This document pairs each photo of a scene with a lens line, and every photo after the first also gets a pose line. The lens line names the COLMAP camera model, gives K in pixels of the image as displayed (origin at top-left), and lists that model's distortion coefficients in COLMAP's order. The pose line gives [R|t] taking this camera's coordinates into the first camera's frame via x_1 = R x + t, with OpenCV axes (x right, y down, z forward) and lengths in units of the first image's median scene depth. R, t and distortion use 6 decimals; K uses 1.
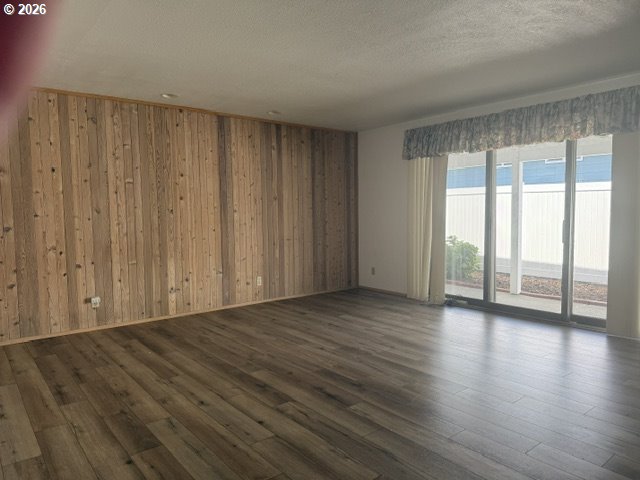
lens RADIAL K [[439.3, 0, 318.4], [0, 439.3, 241.6], [0, 0, 1]] dist [0.041445, -0.066137]
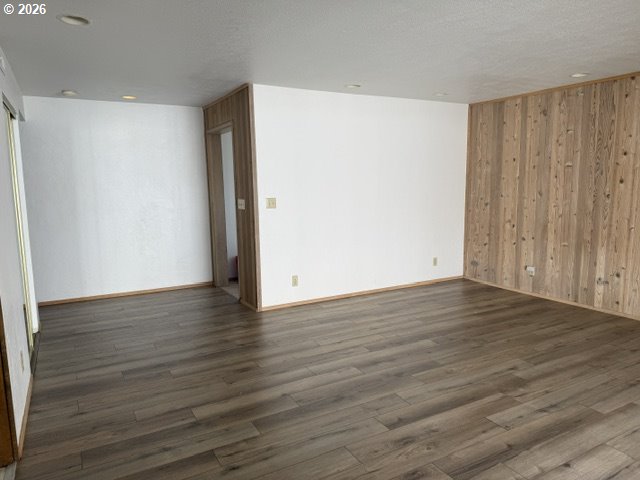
lens RADIAL K [[439.3, 0, 315.5], [0, 439.3, 241.3], [0, 0, 1]] dist [0.041445, -0.066137]
pose [[-0.166240, 0.148452, -0.974847, 0.736777], [-0.051192, 0.985971, 0.158875, -0.100135], [0.984756, 0.076315, -0.156308, 0.622590]]
